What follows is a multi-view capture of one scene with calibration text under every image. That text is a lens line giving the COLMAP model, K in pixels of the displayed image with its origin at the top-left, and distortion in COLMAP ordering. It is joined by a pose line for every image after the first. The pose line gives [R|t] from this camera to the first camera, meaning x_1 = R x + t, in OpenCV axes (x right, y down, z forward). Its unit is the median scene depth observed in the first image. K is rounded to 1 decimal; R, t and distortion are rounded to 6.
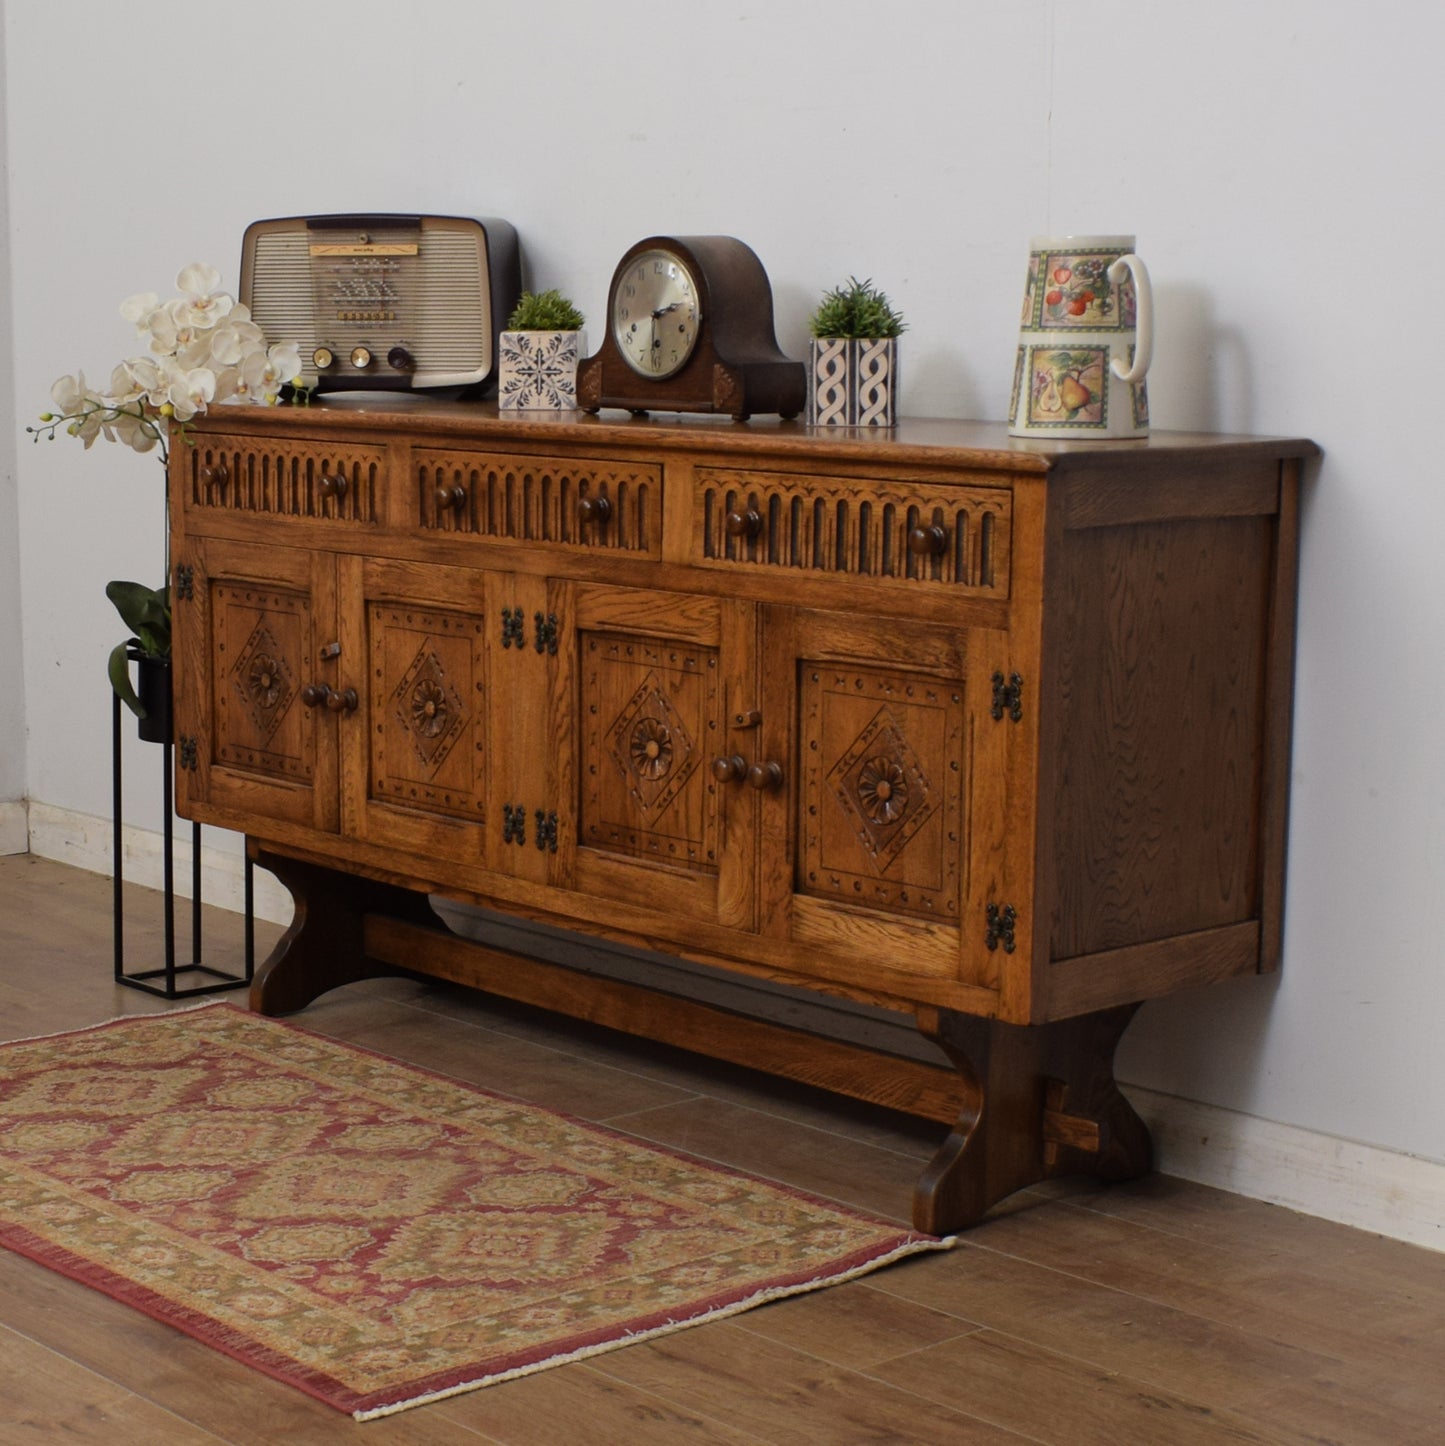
lens RADIAL K [[3060.5, 0, 484.5], [0, 3060.5, 837.6], [0, 0, 1]] dist [-0.095230, 0.057363]
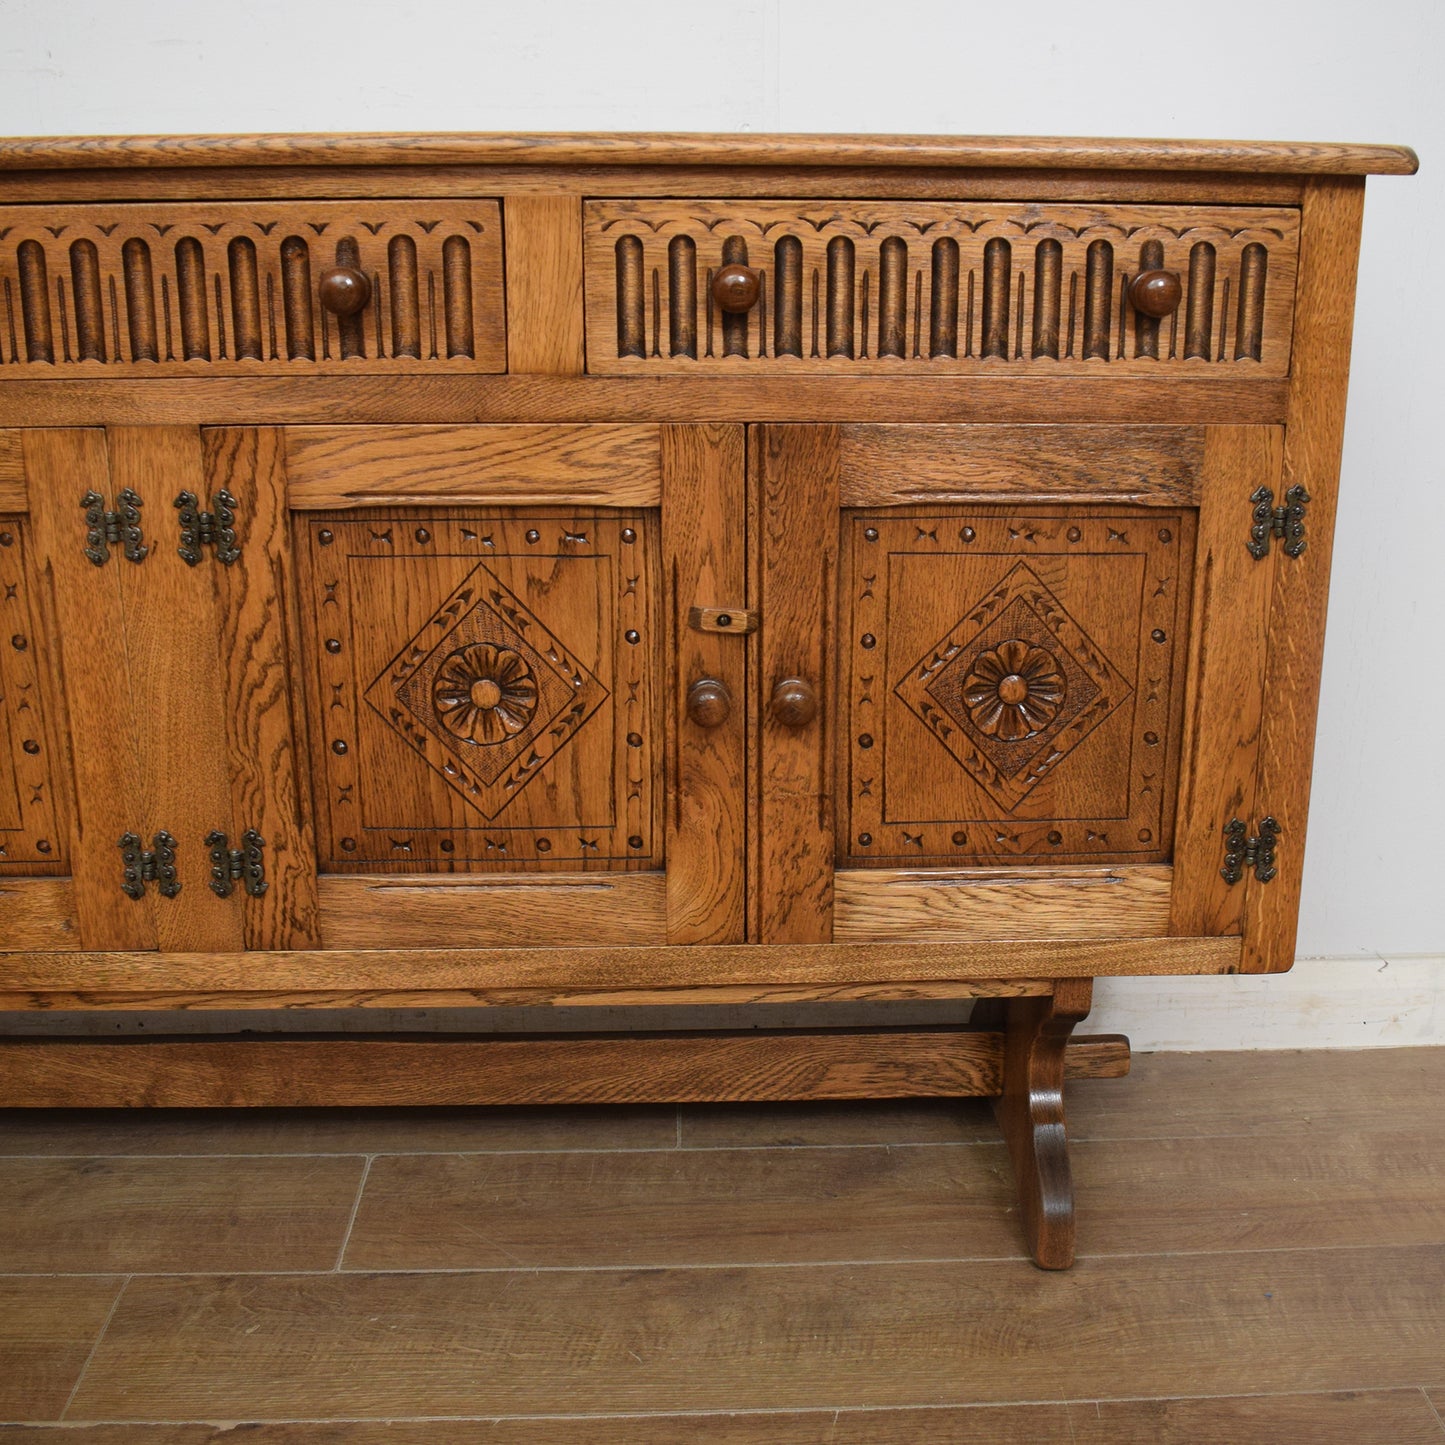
lens RADIAL K [[1880.4, 0, 789.7], [0, 1880.4, 788.8], [0, 0, 1]] dist [-0.096481, 0.008747]
pose [[0.585578, -0.248673, 0.771531, -0.204584], [0.139322, 0.968495, 0.206414, -0.081101], [-0.798553, -0.013380, 0.601775, 0.760037]]
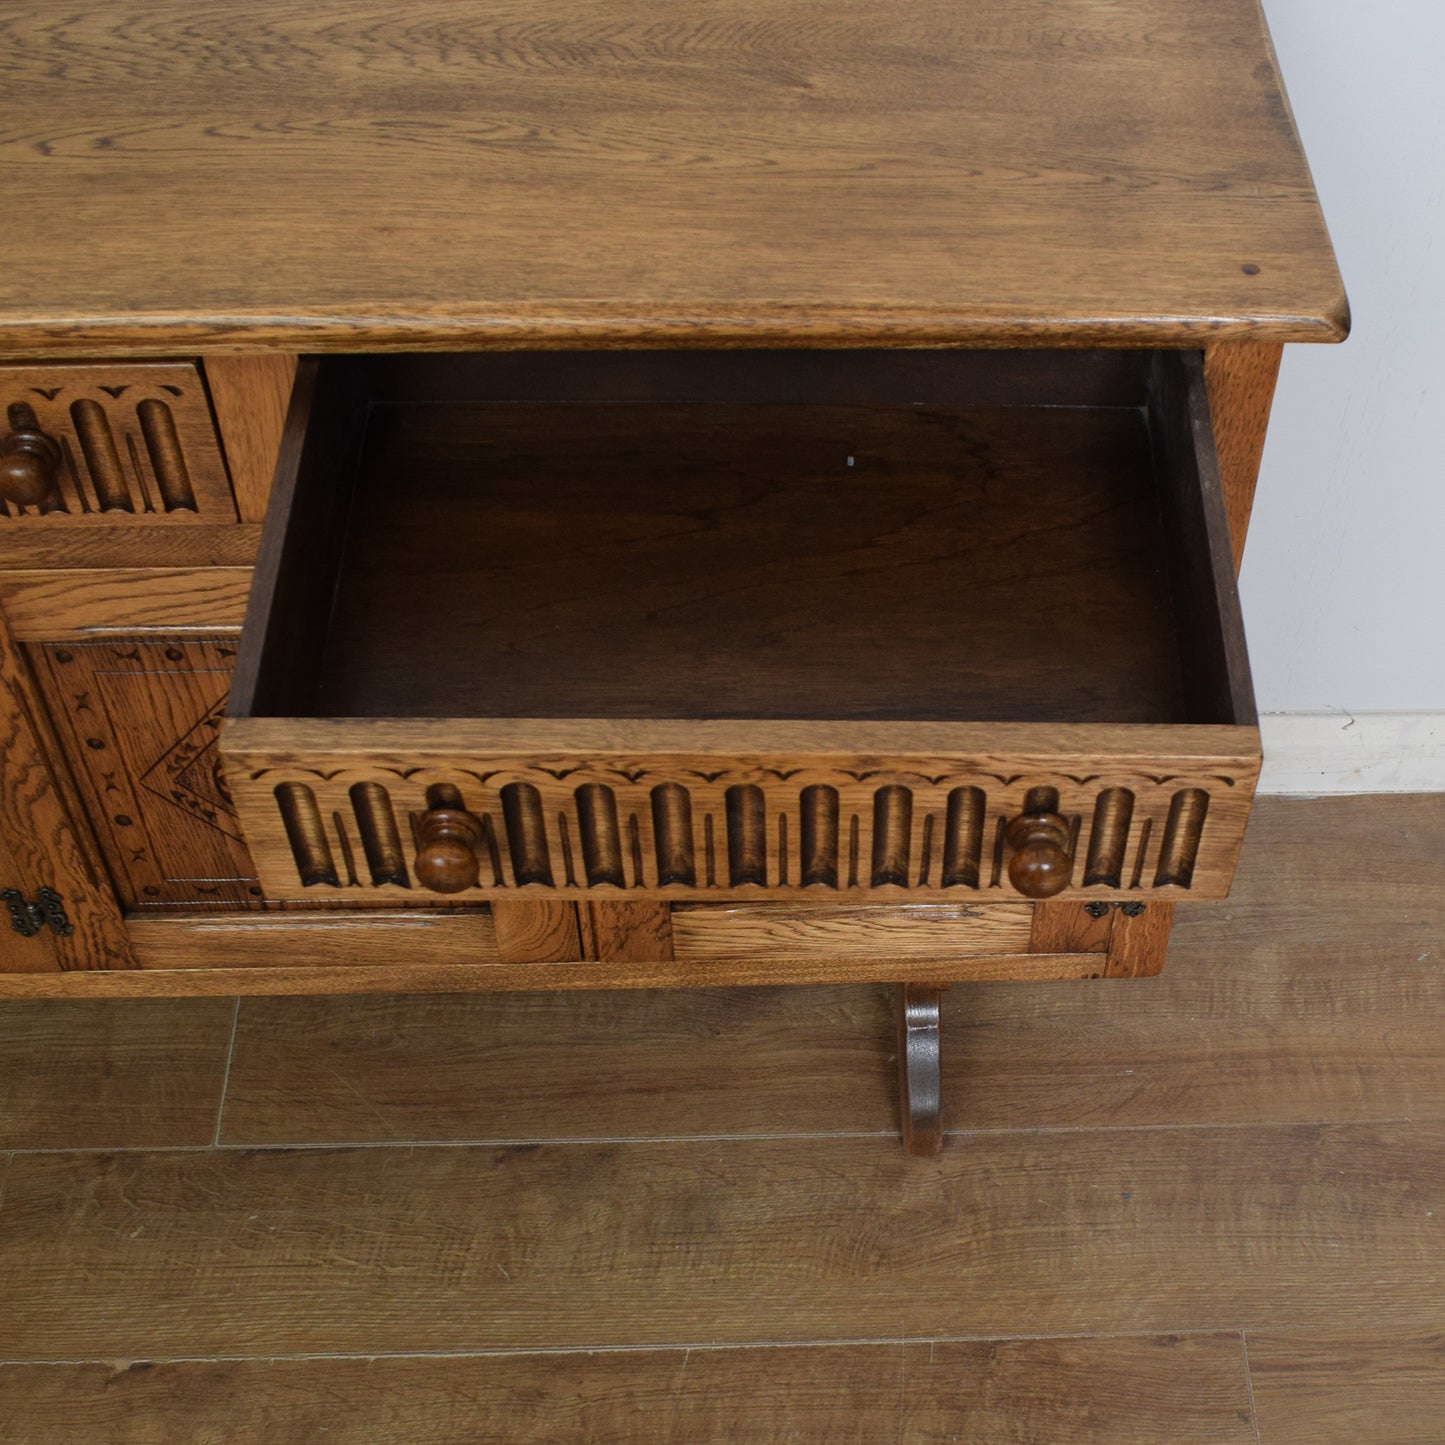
lens RADIAL K [[2255.2, 0, 946.5], [0, 2255.2, 944.5], [0, 0, 1]] dist [-0.092532, -0.006276]
pose [[0.583382, -0.623223, 0.520825, -0.104143], [0.103492, 0.693067, 0.713406, -0.289154], [-0.805577, -0.362287, 0.468822, 0.734070]]
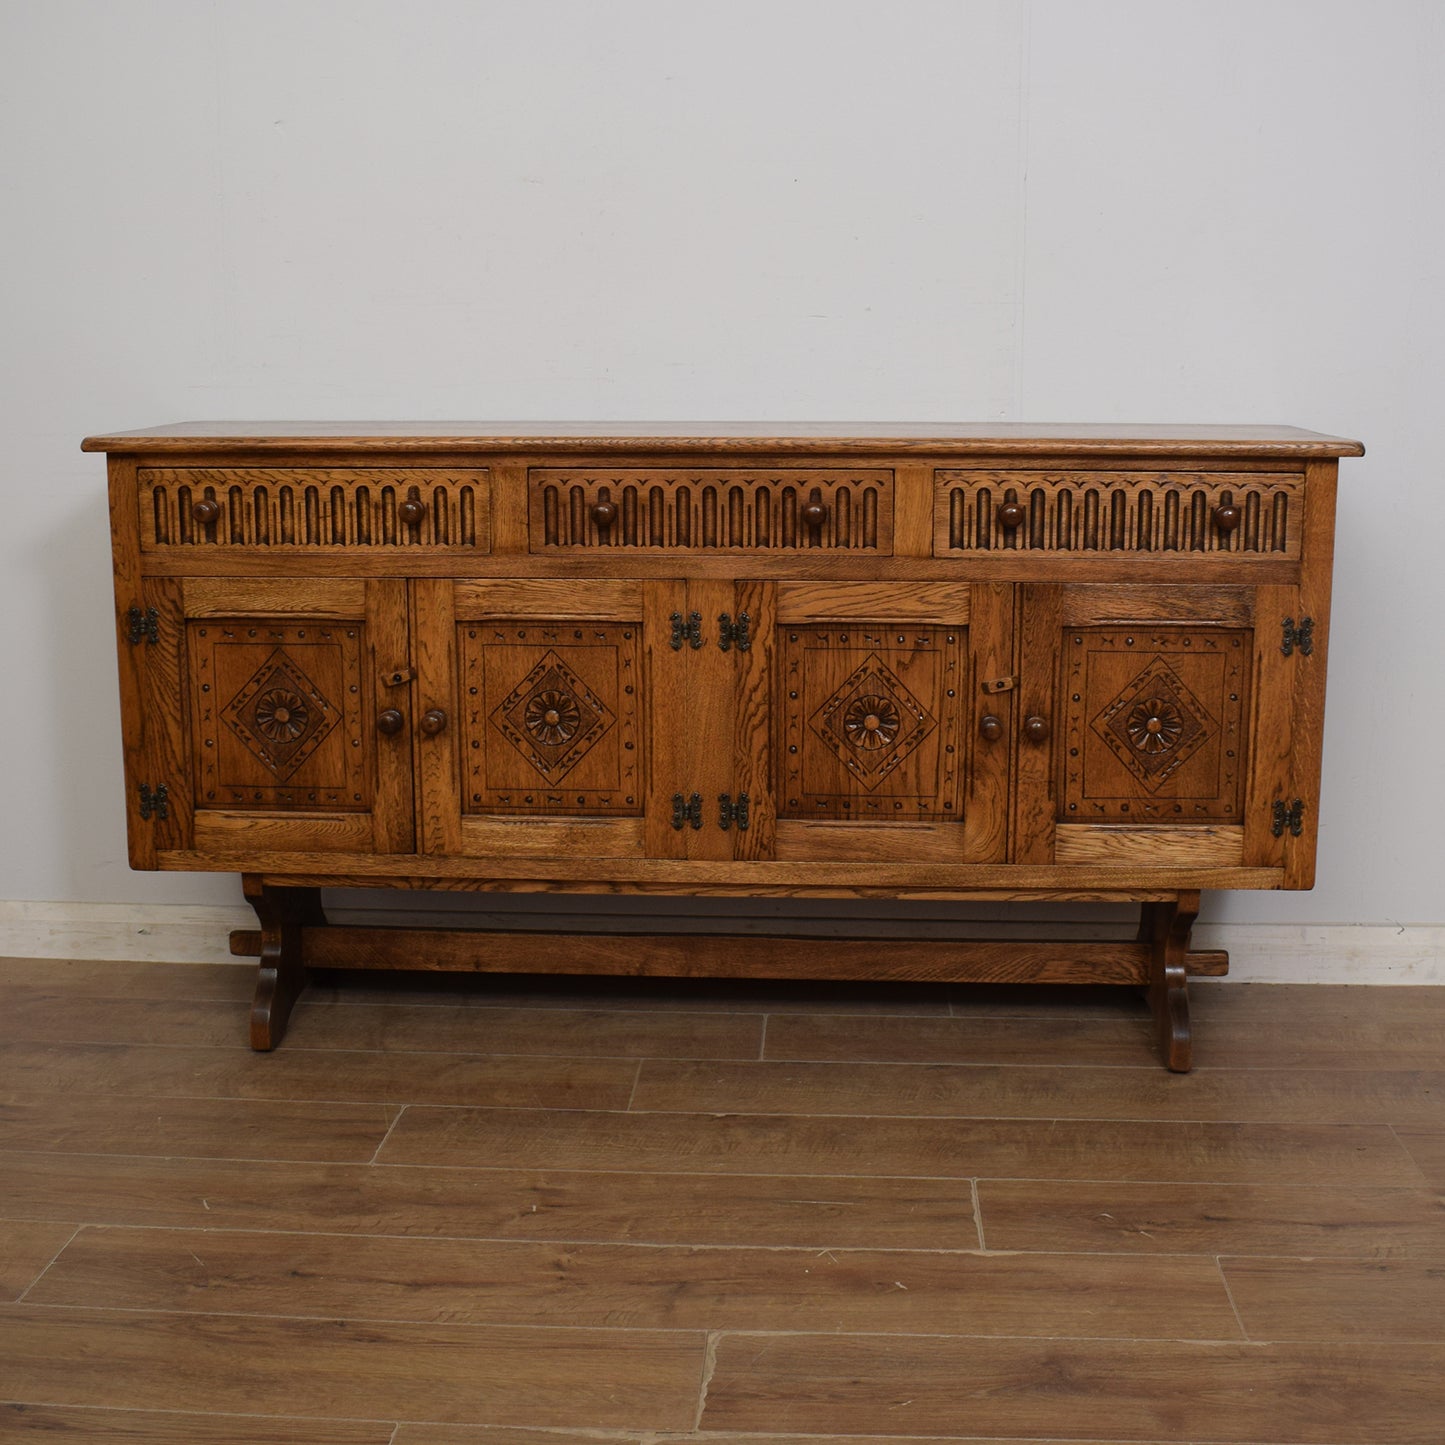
lens RADIAL K [[1972.2, 0, 736.2], [0, 1972.2, 717.8], [0, 0, 1]] dist [-0.091553, -0.023095]
pose [[0.670788, -0.141098, 0.728103, -0.526741], [0.133228, 0.988691, 0.068857, -0.090583], [-0.729584, 0.050815, 0.682000, 0.561261]]
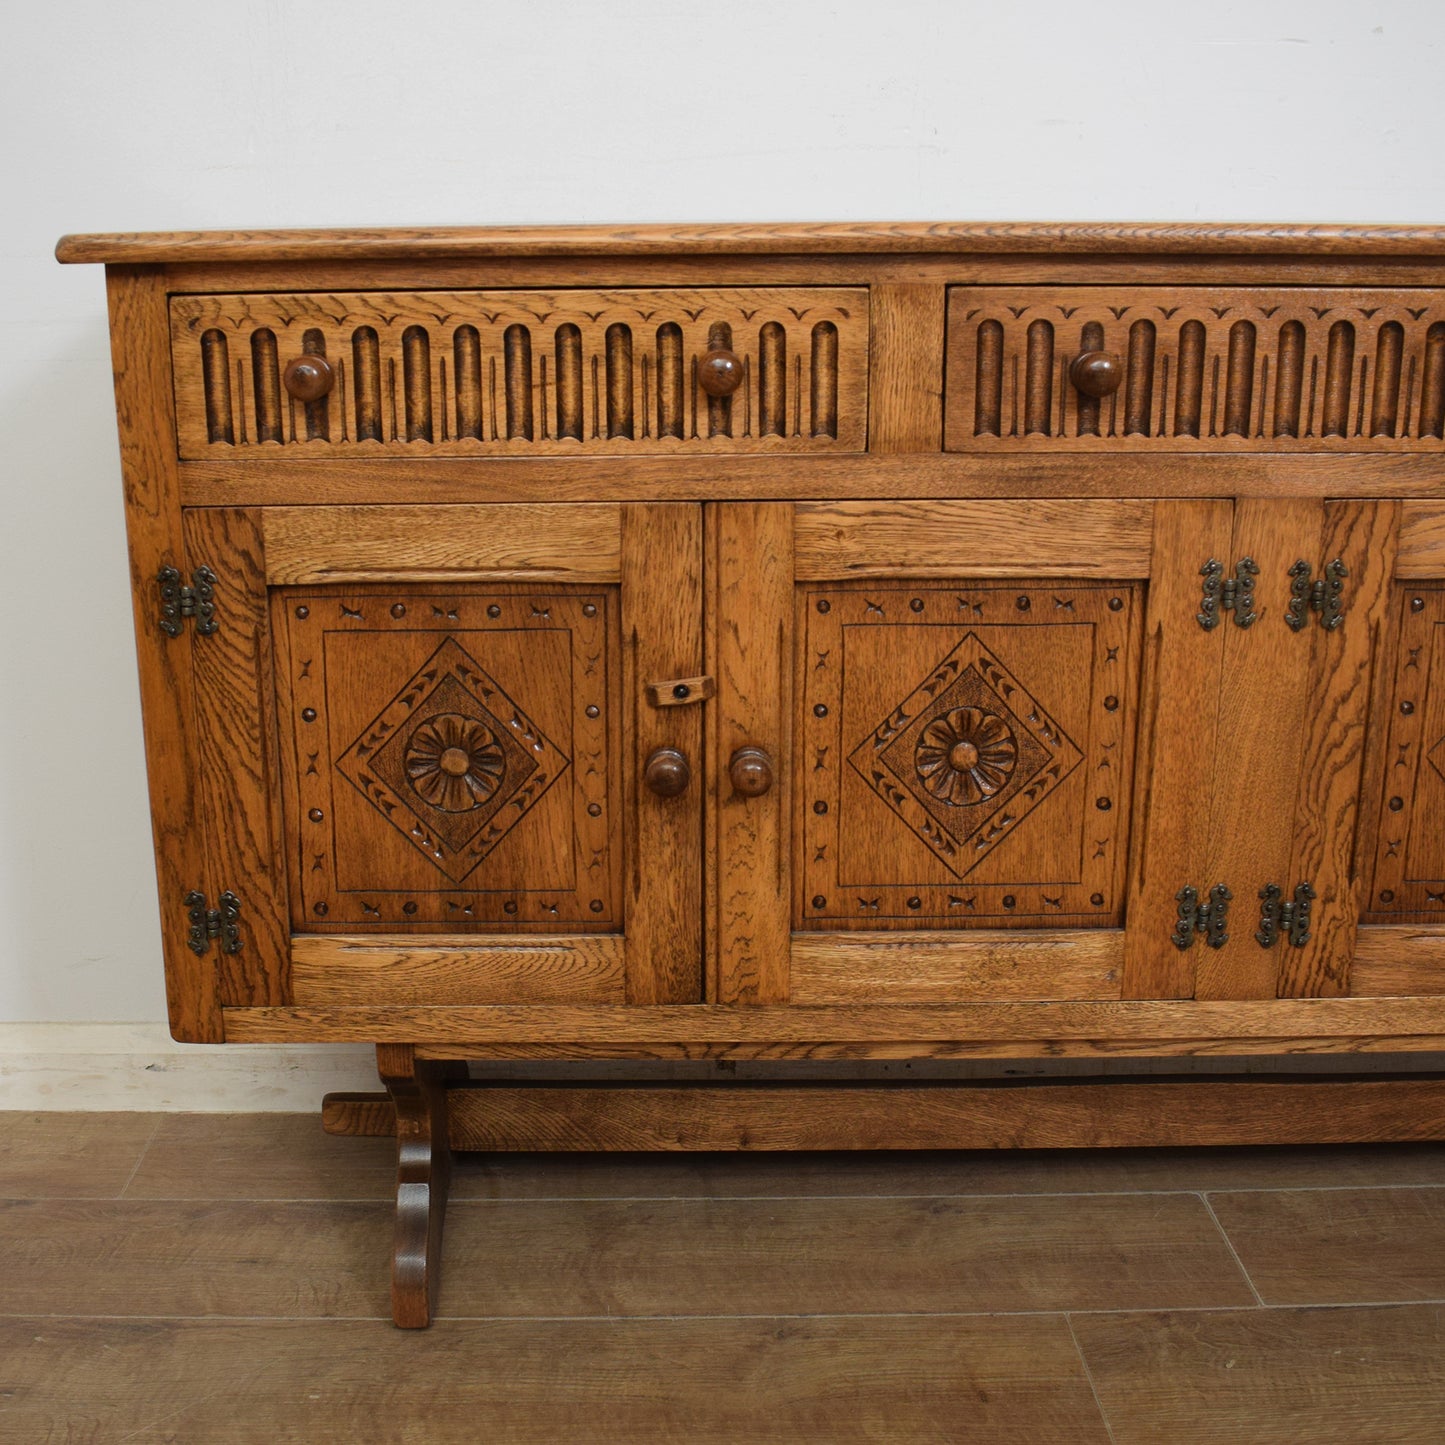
lens RADIAL K [[1860.1, 0, 660.5], [0, 1860.1, 763.9], [0, 0, 1]] dist [-0.097020, 0.007701]
pose [[0.628116, -0.227885, 0.744002, -0.349447], [0.149573, 0.973683, 0.171960, -0.122369], [-0.763609, 0.003272, 0.645671, 0.930126]]
